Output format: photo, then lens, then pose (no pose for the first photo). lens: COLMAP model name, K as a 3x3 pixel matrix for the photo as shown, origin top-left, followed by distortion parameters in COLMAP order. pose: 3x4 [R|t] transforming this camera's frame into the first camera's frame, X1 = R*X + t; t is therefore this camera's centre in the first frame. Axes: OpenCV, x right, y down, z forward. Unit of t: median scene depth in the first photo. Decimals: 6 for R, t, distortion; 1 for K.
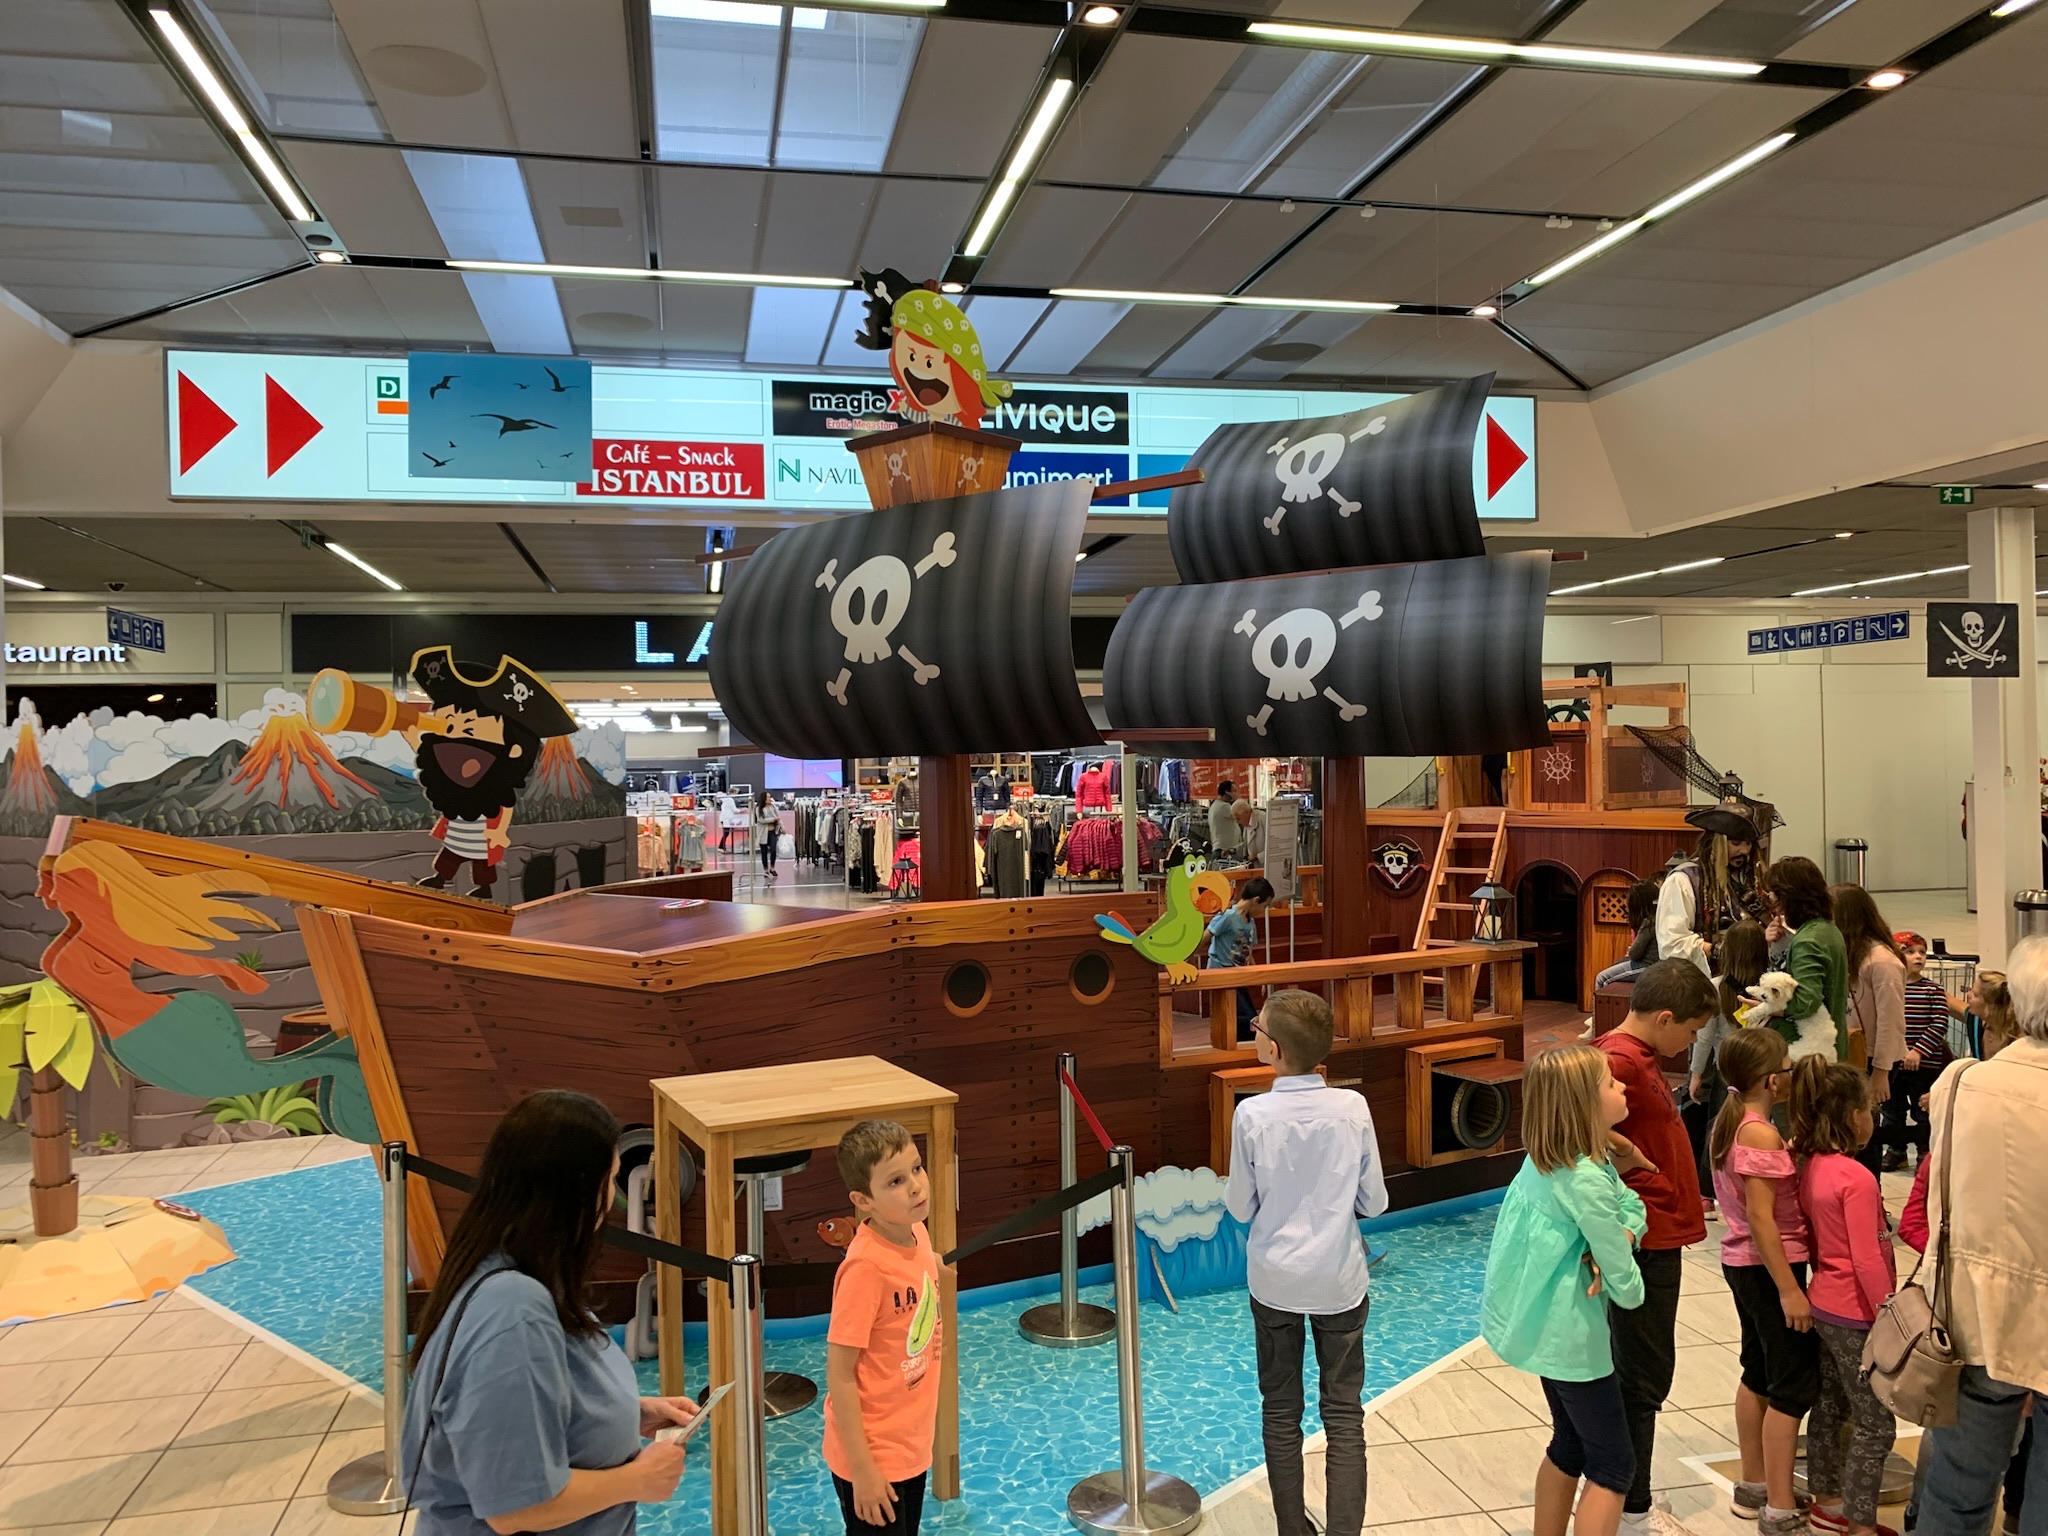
lens RADIAL K [[1567.1, 0, 1011.2], [0, 1567.1, 770.4], [0, 0, 1]] dist [0.058342, -0.055420]
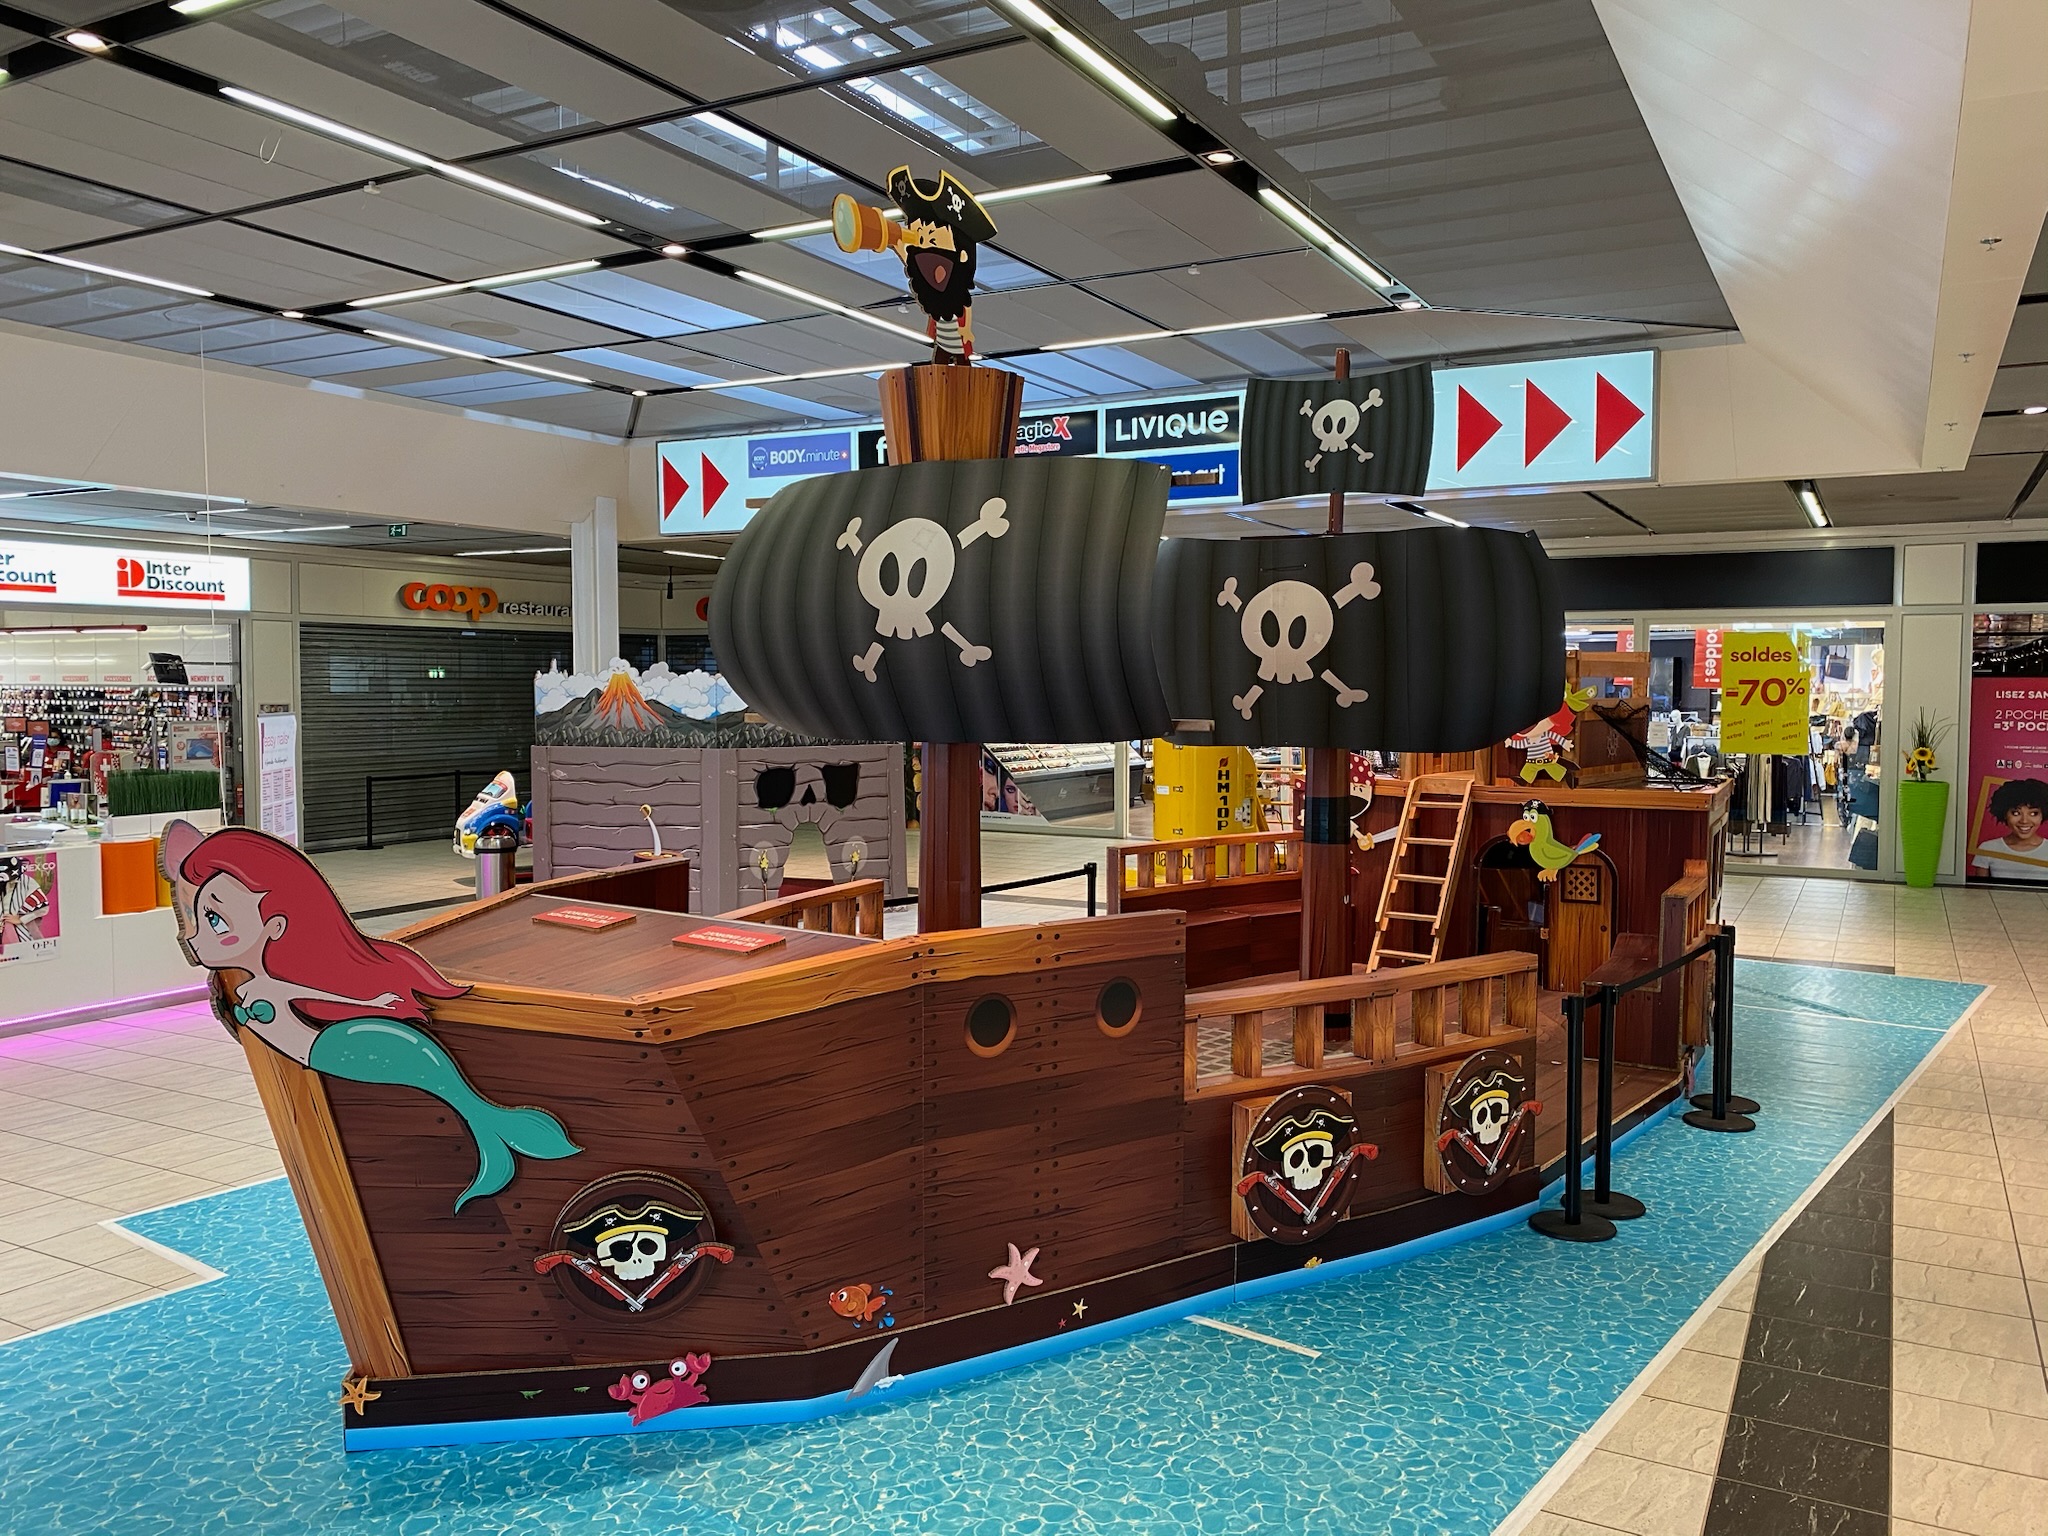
lens RADIAL K [[1557.6, 0, 1024.0], [0, 1557.6, 768.0], [0, 0, 1]] dist [0.030346, -0.004416]
pose [[0.752551, 0.055675, -0.656177, 1.011558], [-0.016526, 0.997703, 0.065699, -0.059164], [0.658327, -0.038598, 0.751742, 0.044396]]
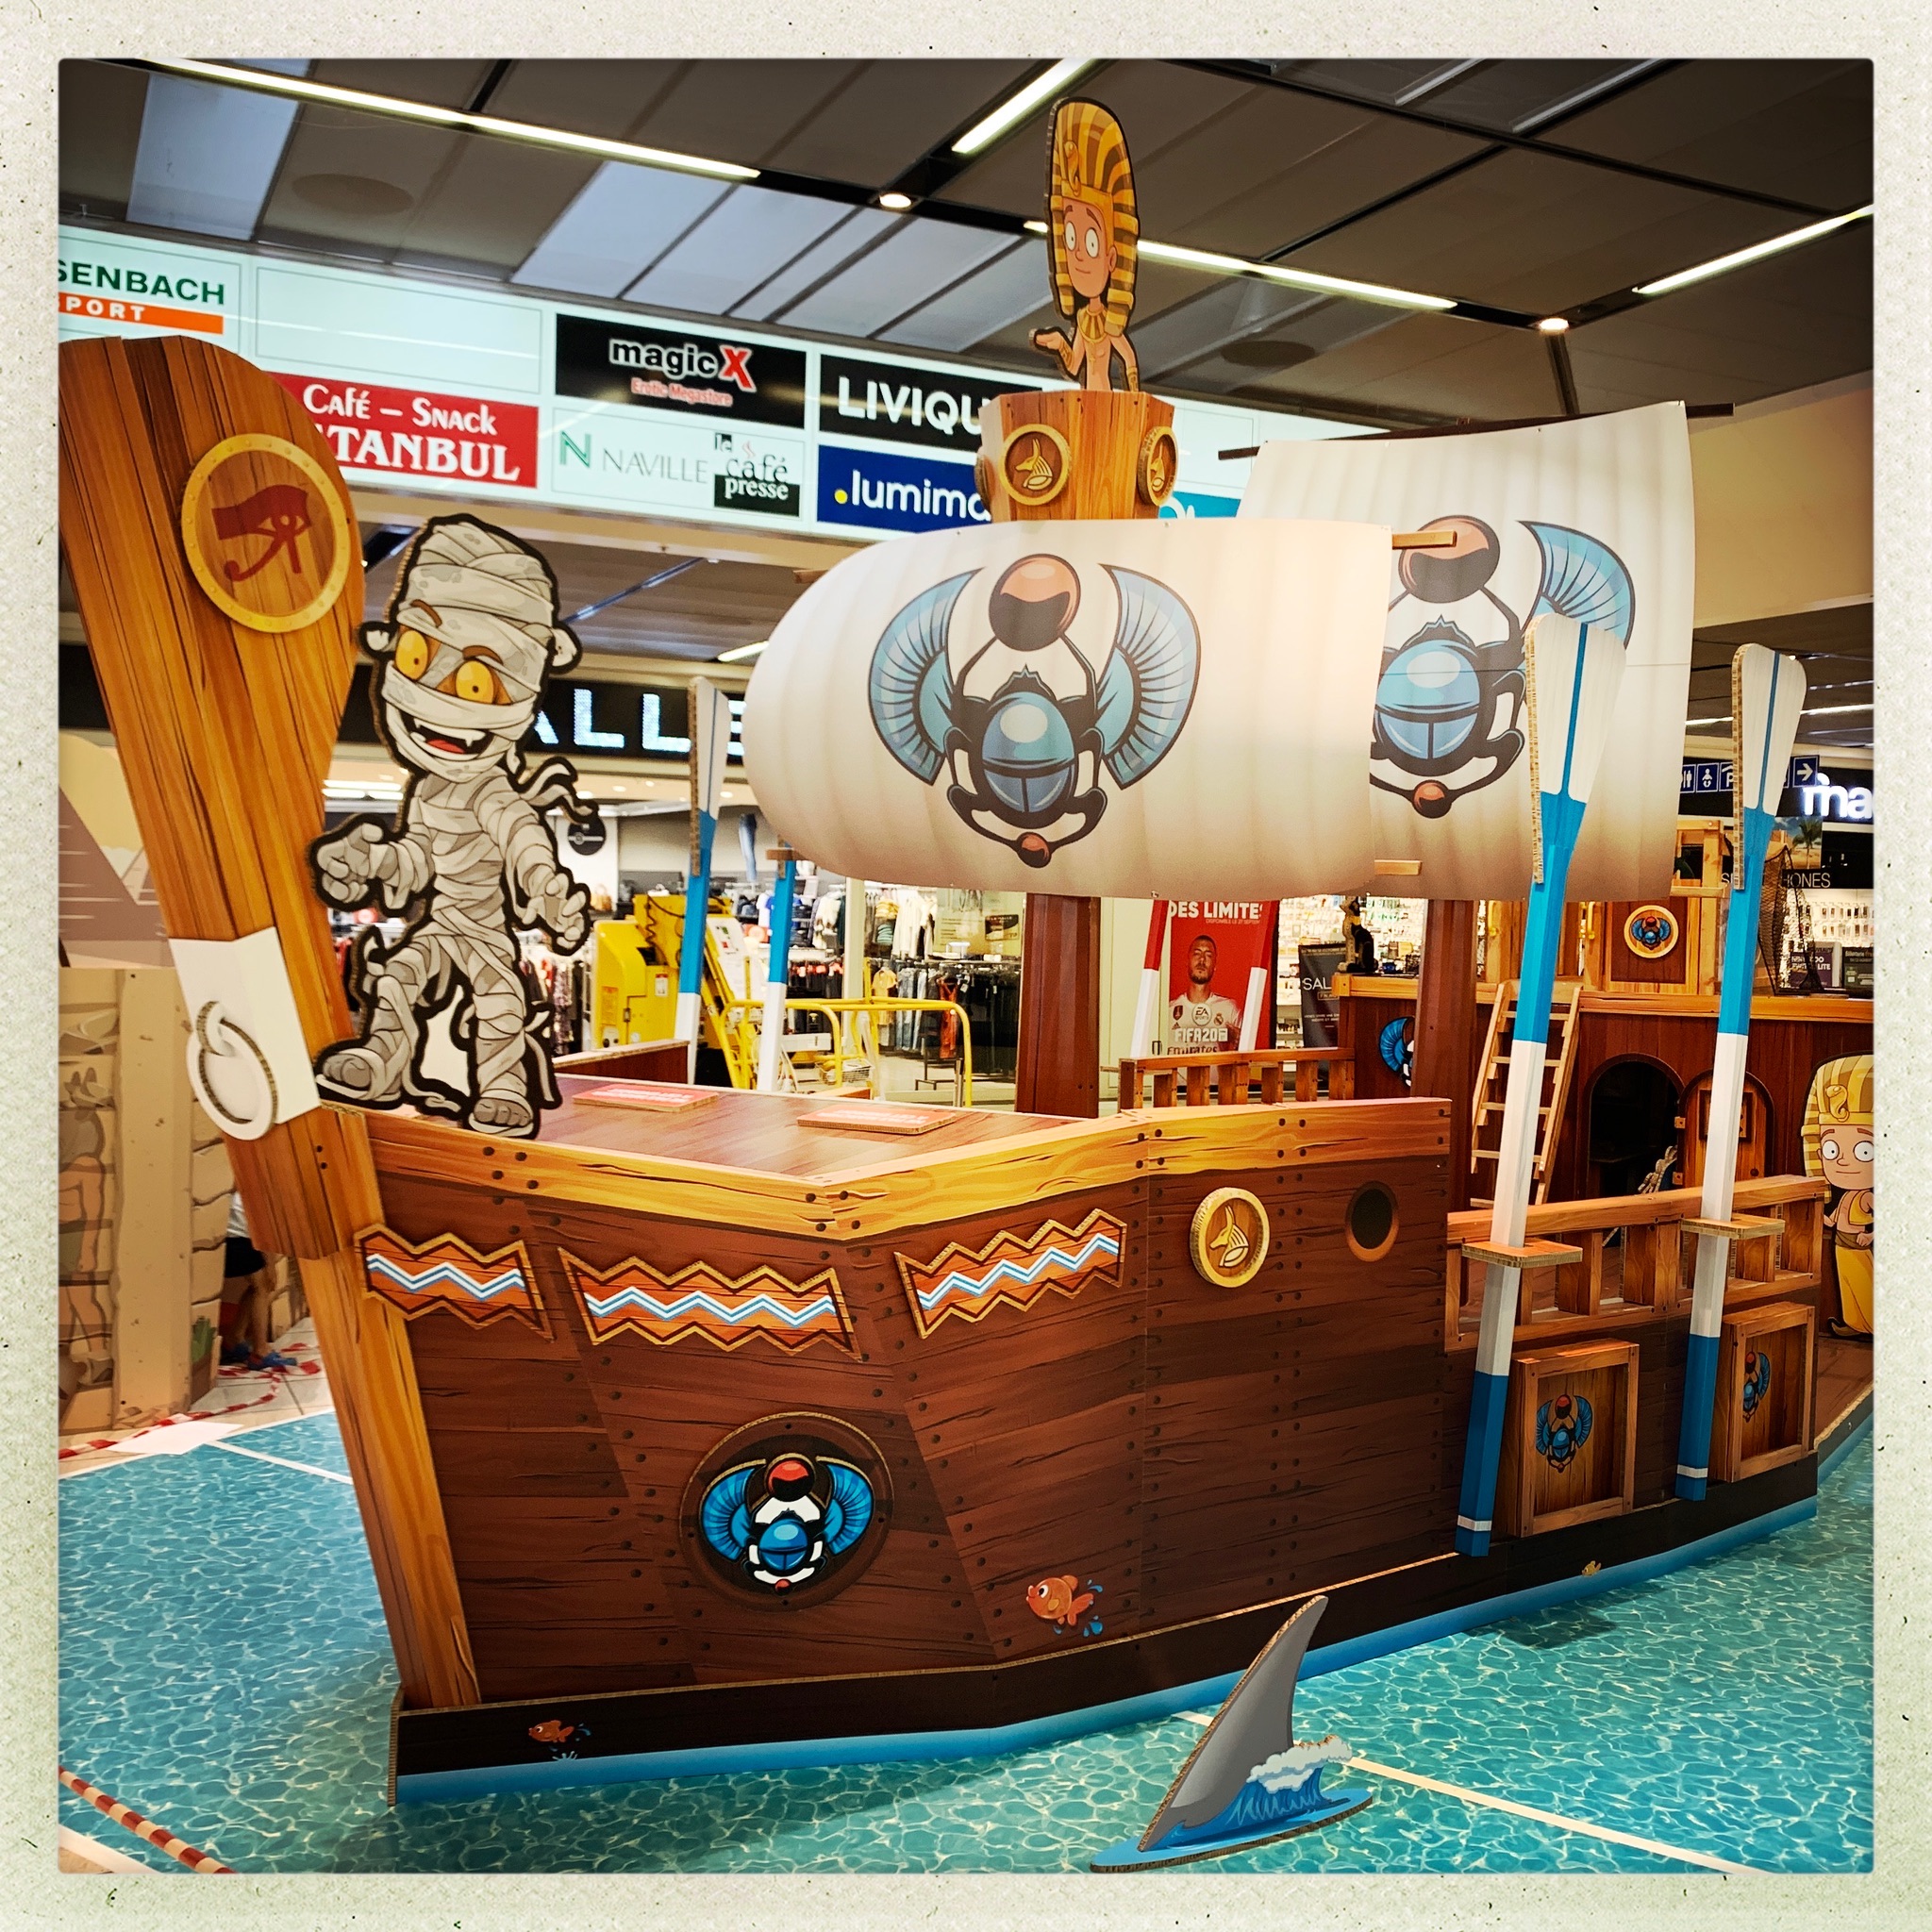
lens RADIAL K [[2036.8, 0, 955.2], [0, 2036.8, 1015.4], [0, 0, 1]] dist [0.022128, -0.009702]
pose [[0.972744, 0.032997, 0.229520, -0.237594], [-0.044570, 0.997973, 0.045421, 0.006893], [-0.227556, -0.054412, 0.972243, 0.126931]]
